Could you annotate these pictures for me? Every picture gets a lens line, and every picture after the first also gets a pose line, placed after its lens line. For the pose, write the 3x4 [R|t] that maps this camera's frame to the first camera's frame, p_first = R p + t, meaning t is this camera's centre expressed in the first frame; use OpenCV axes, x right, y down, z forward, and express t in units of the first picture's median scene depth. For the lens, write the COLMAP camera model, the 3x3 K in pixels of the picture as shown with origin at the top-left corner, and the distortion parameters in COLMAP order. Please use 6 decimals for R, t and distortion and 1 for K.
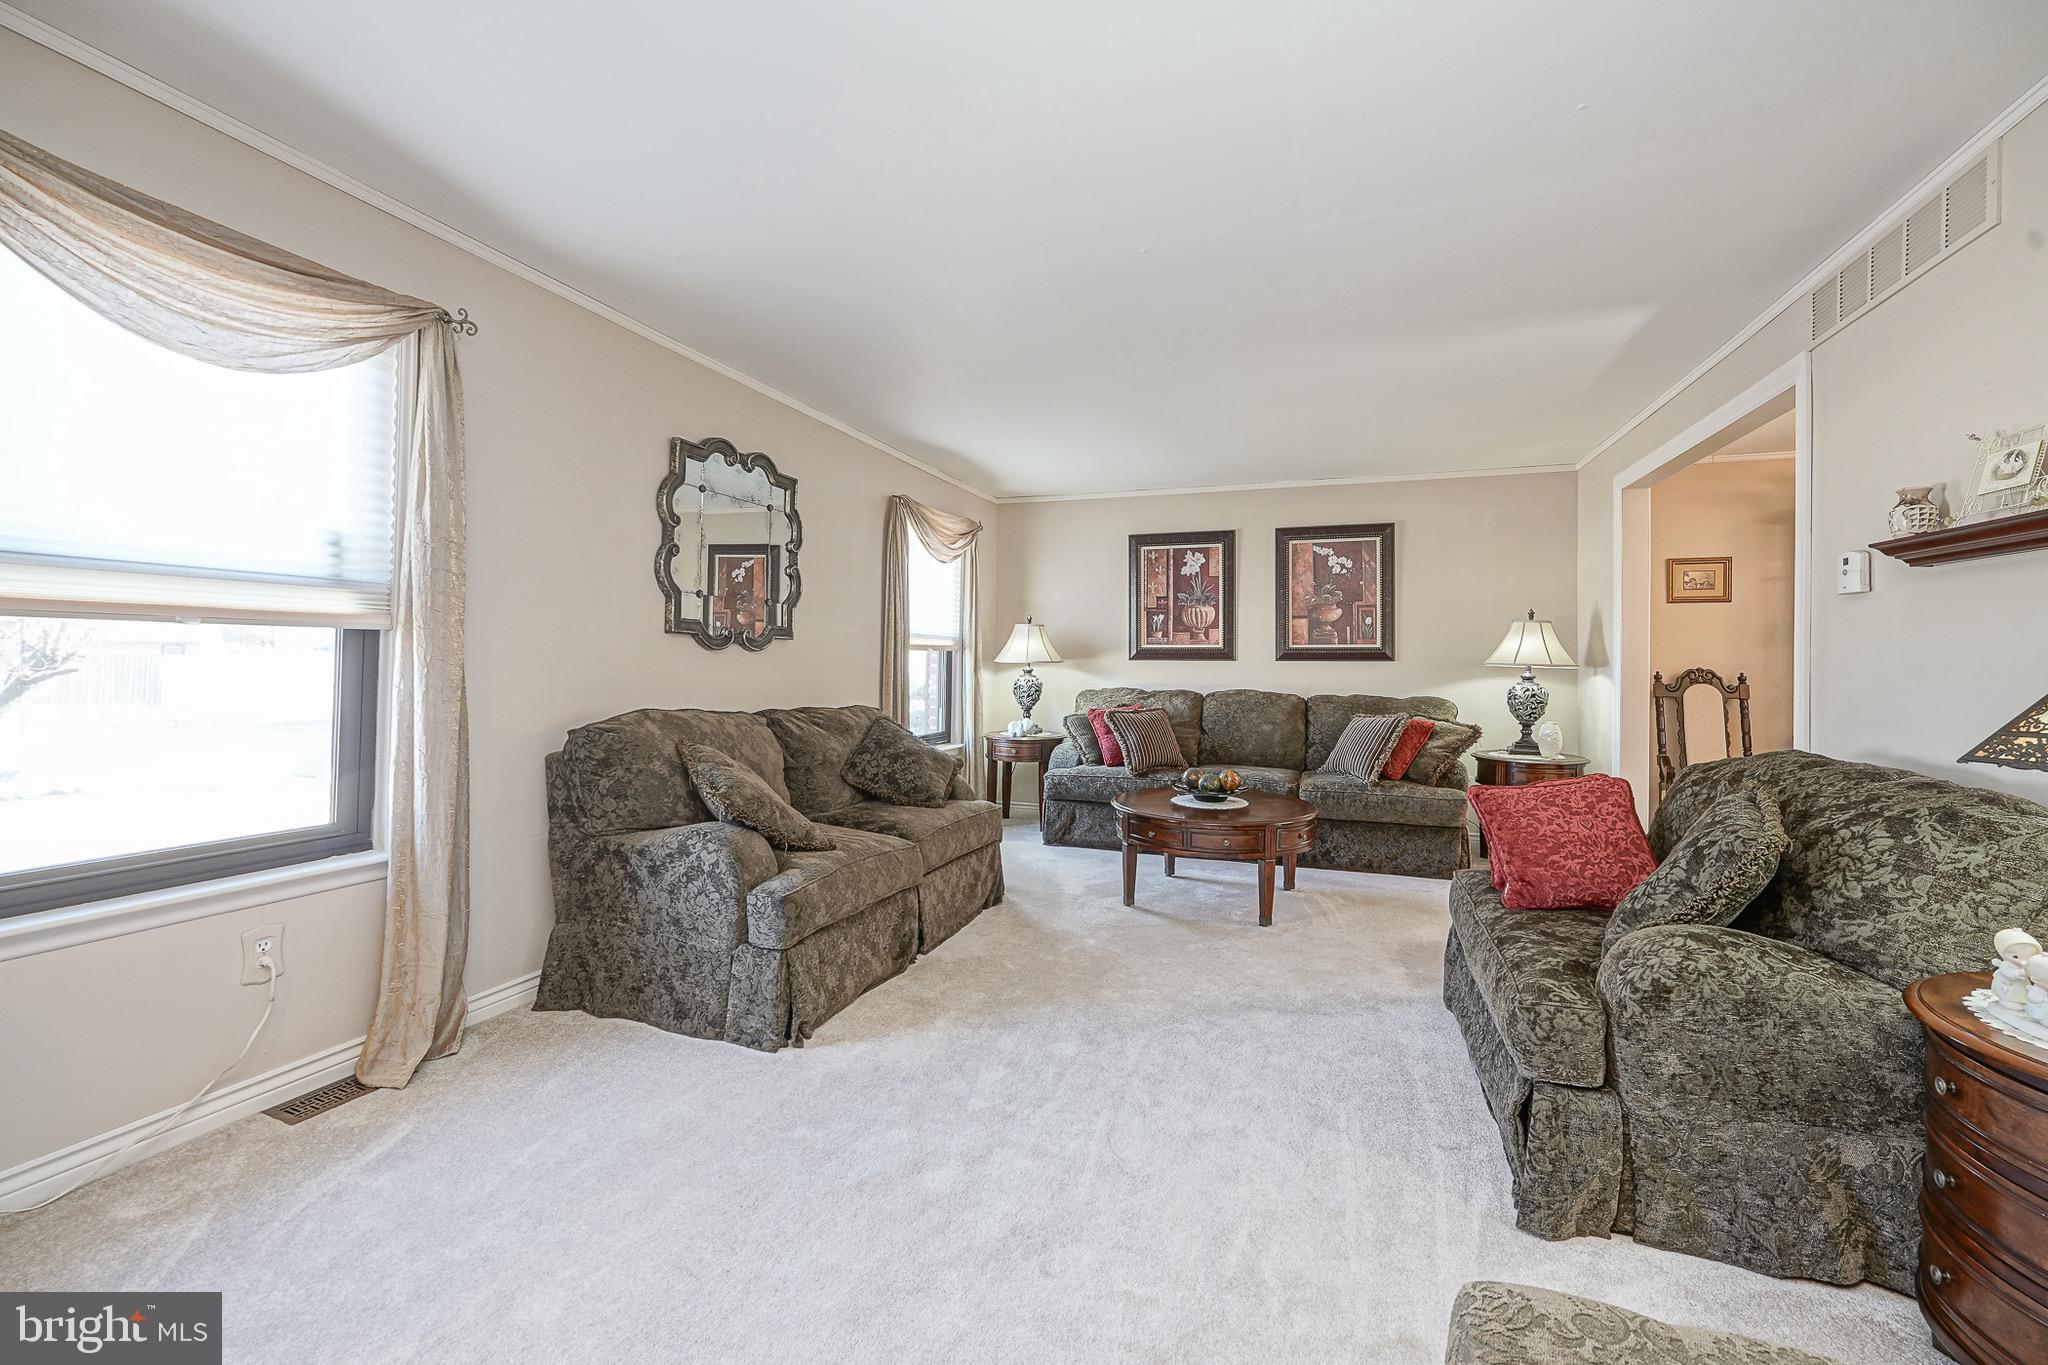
lens RADIAL K [[814.7, 0, 1017.4], [0, 814.7, 646.5], [0, 0, 1]] dist [-0.001858, 0.001118]
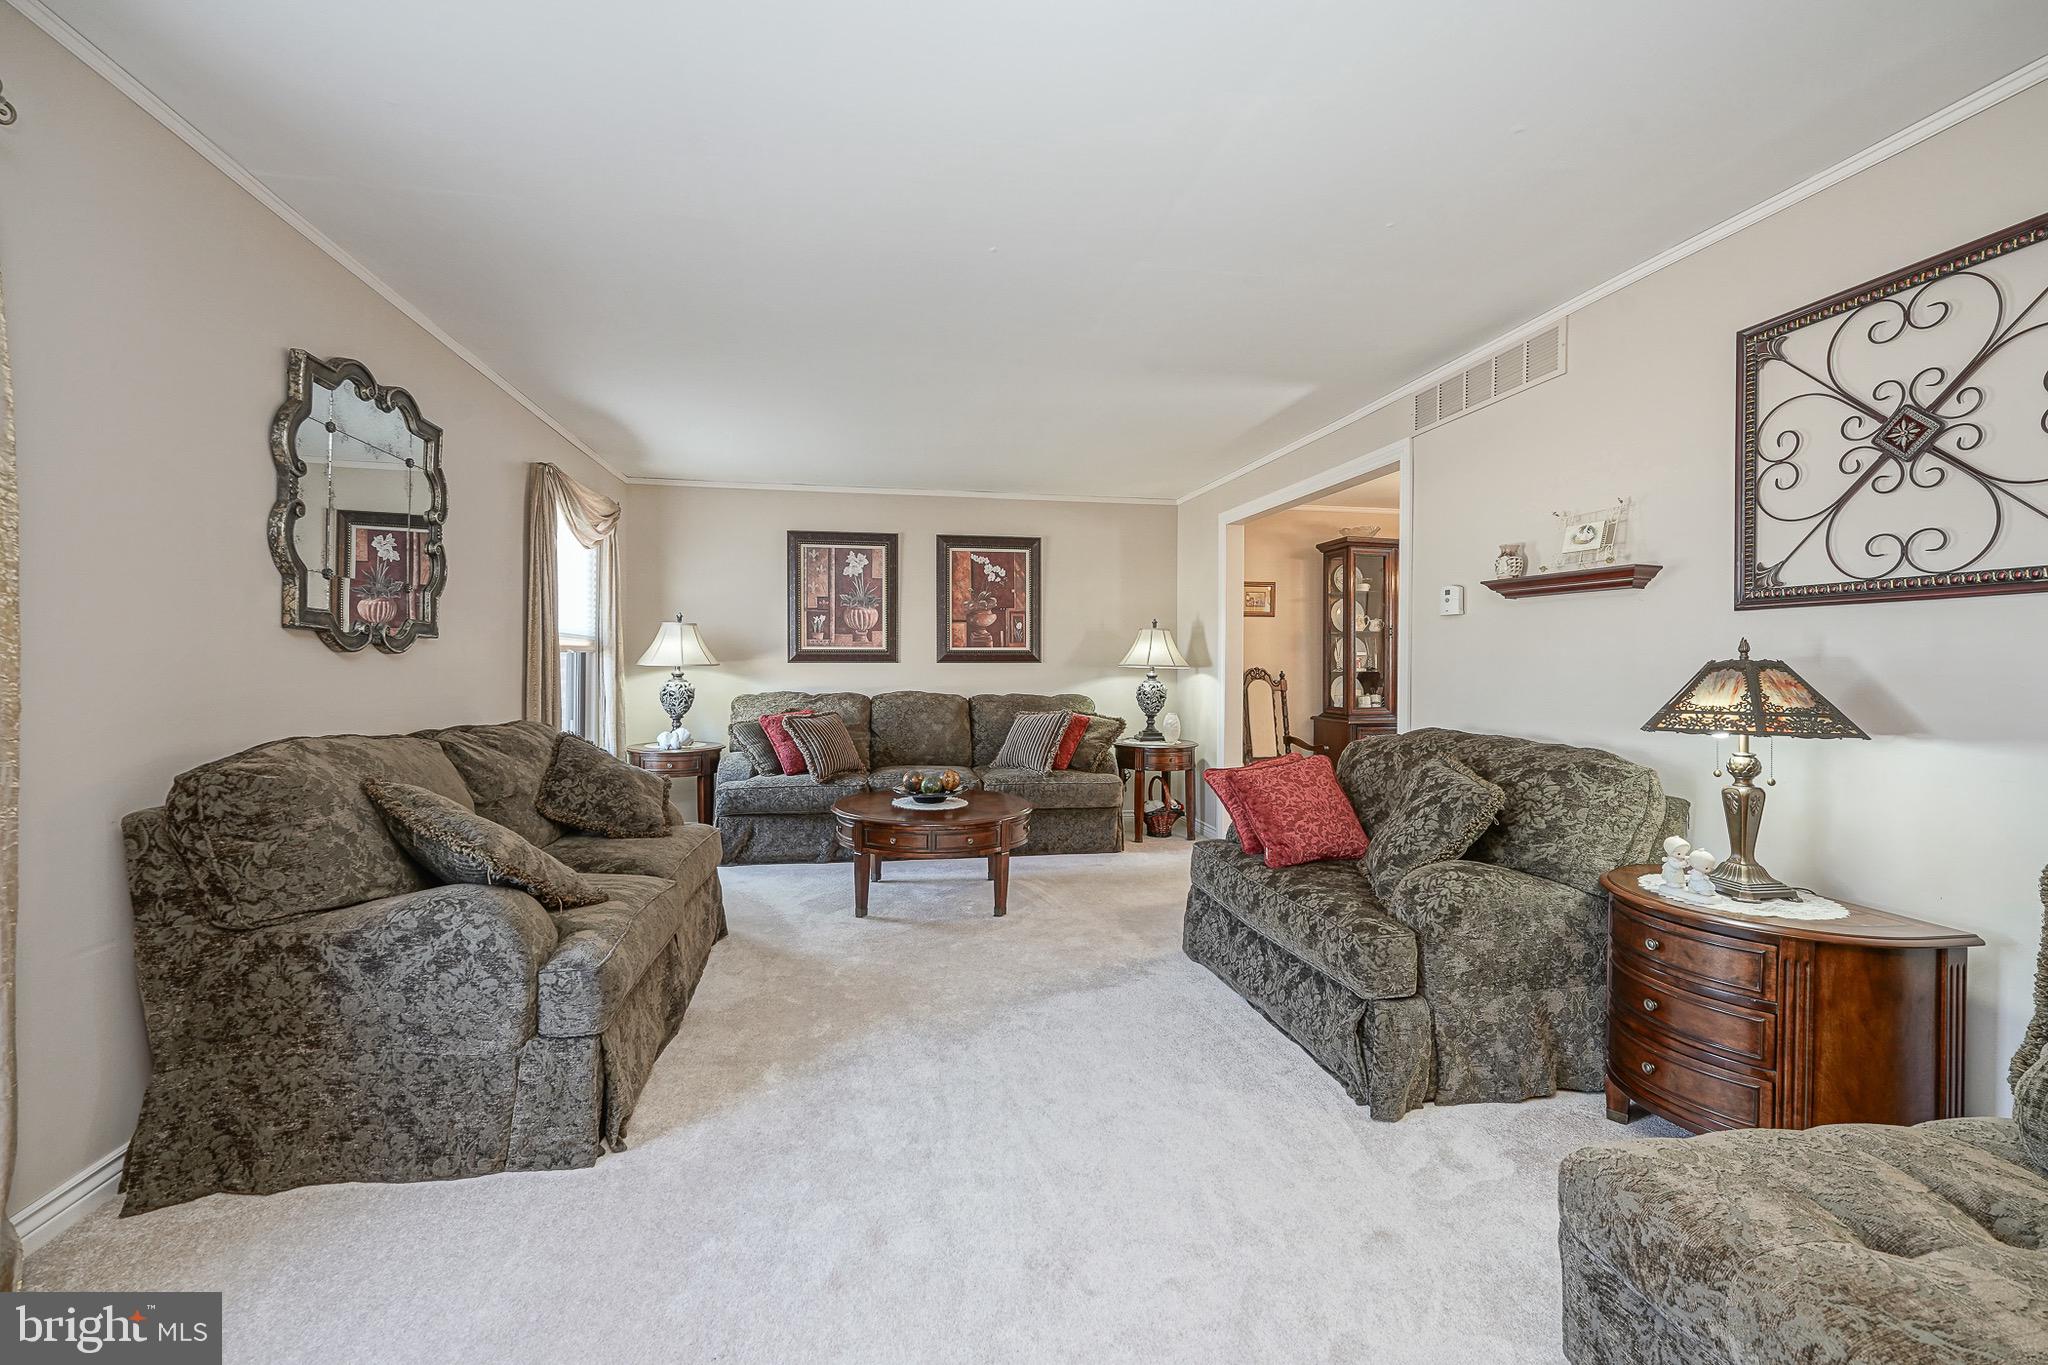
lens RADIAL K [[825.0, 0, 974.5], [0, 825.0, 660.6], [0, 0, 1]] dist [-0.001572, 0.000198]
pose [[0.876937, -0.002635, 0.480598, -0.300748], [-0.005321, 0.999870, 0.015190, -0.003029], [-0.480575, -0.015878, 0.876810, 0.111687]]
